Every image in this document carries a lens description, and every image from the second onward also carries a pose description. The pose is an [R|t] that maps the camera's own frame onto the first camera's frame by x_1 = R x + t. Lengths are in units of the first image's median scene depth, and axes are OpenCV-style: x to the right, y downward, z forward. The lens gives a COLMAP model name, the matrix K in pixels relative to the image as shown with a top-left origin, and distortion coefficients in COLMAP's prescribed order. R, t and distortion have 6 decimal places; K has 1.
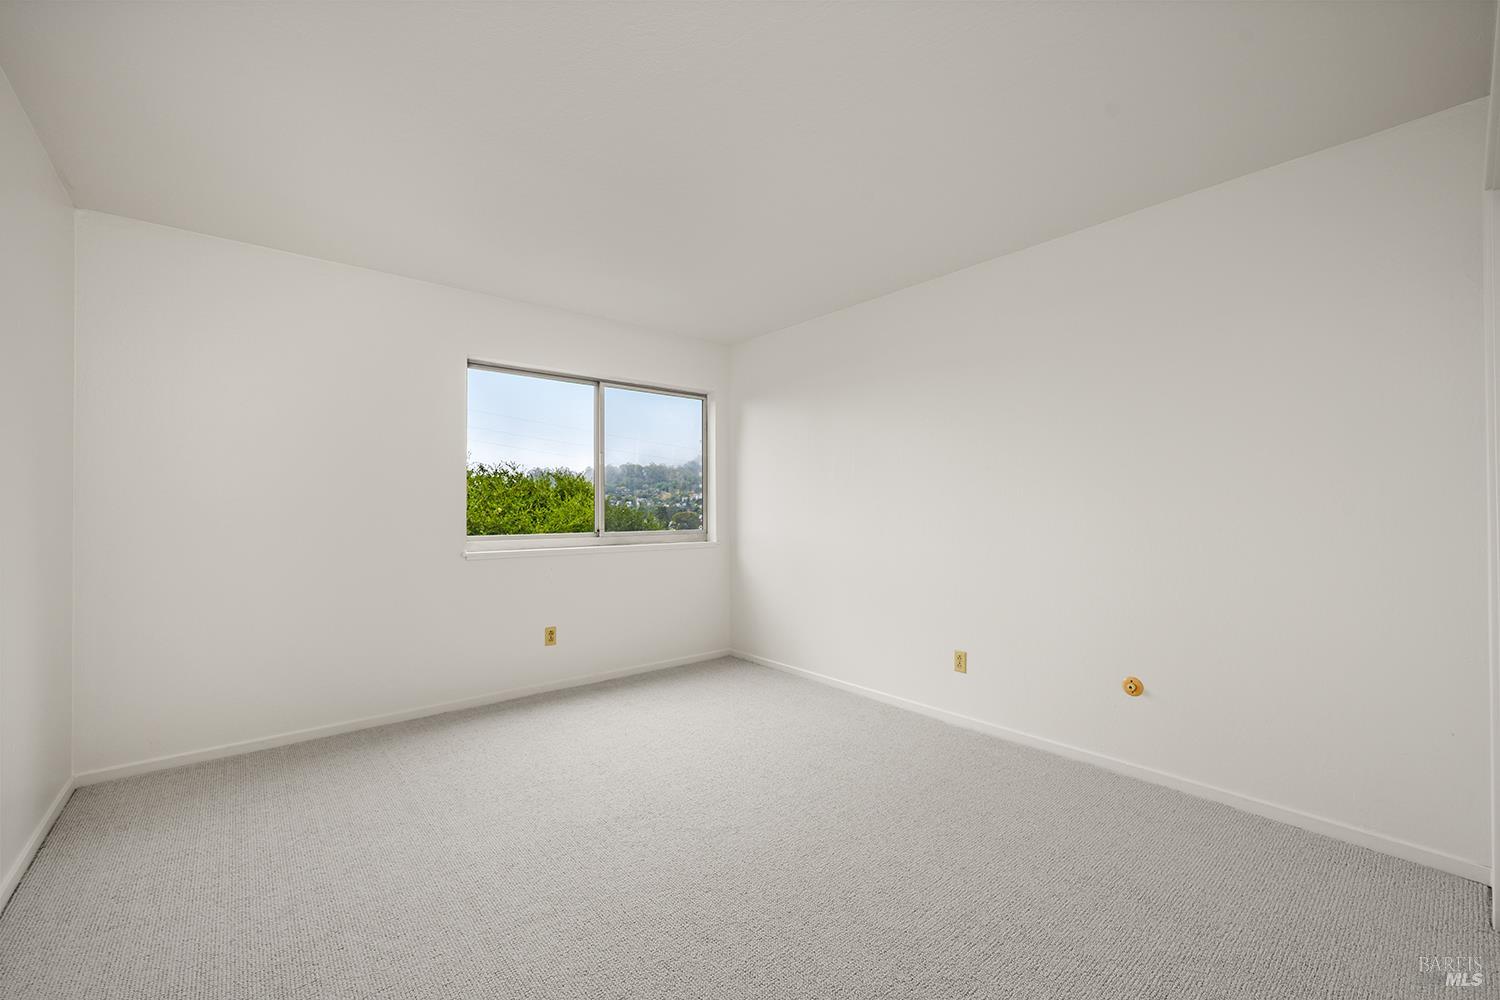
lens RADIAL K [[603.1, 0, 750.1], [0, 603.1, 504.2], [0, 0, 1]] dist [0.000181, -0.000221]
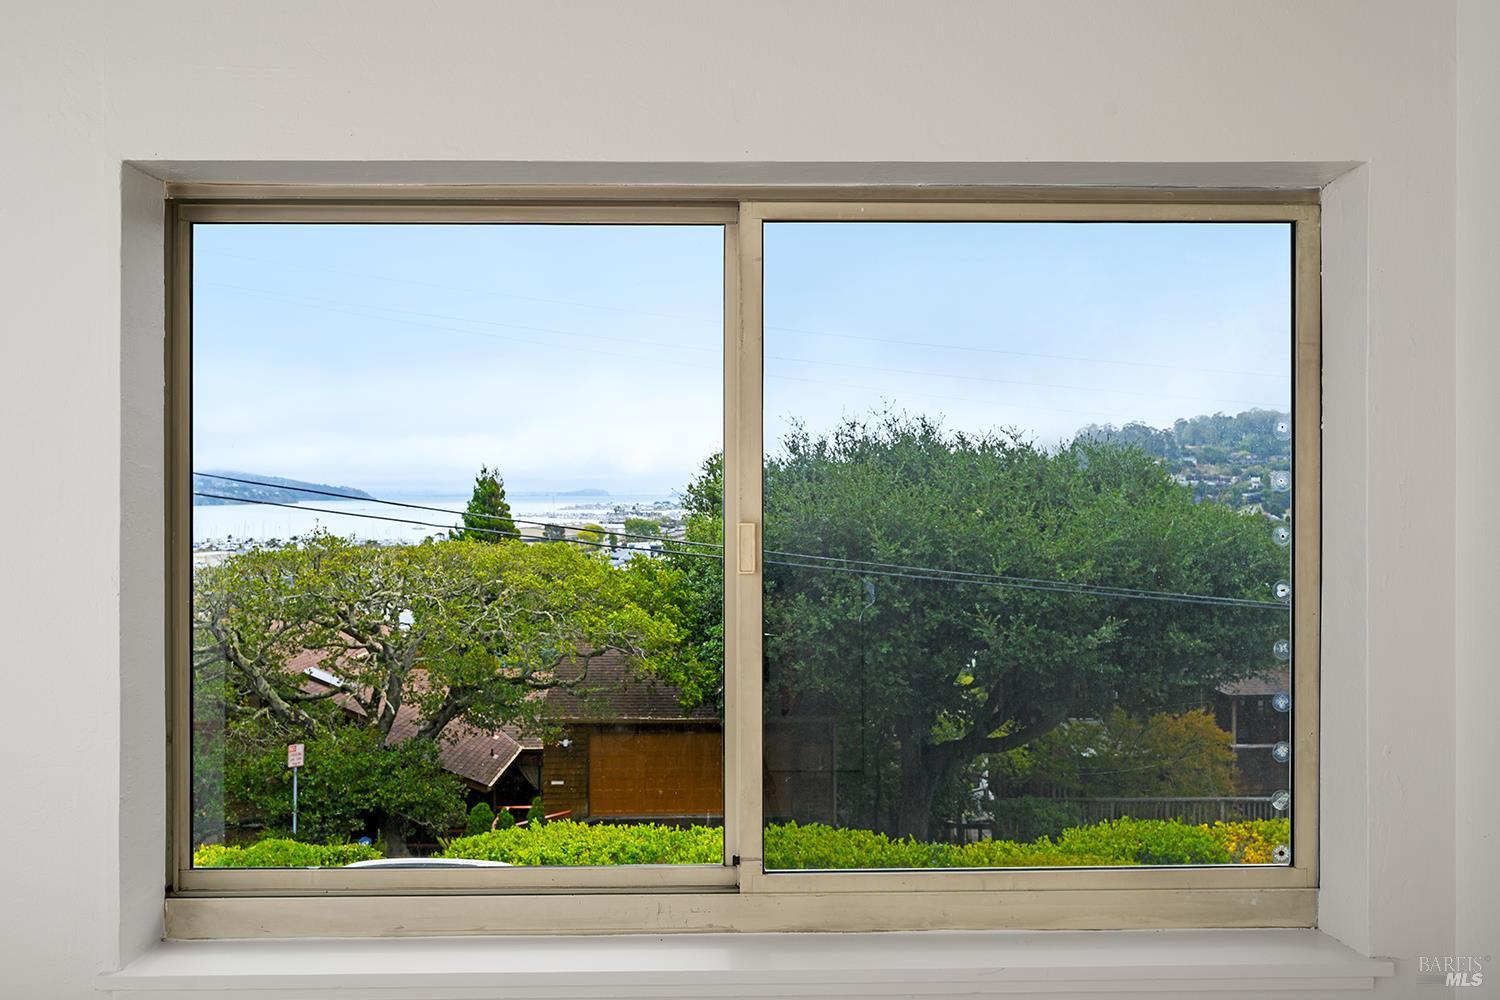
lens RADIAL K [[967.4, 0, 746.6], [0, 967.4, 503.5], [0, 0, 1]] dist [0.005096, 0.001141]
pose [[0.776150, 0.008720, -0.630489, -0.003204], [0.004716, 0.999796, 0.019633, -0.016490], [0.630531, -0.018211, 0.775950, 0.120404]]
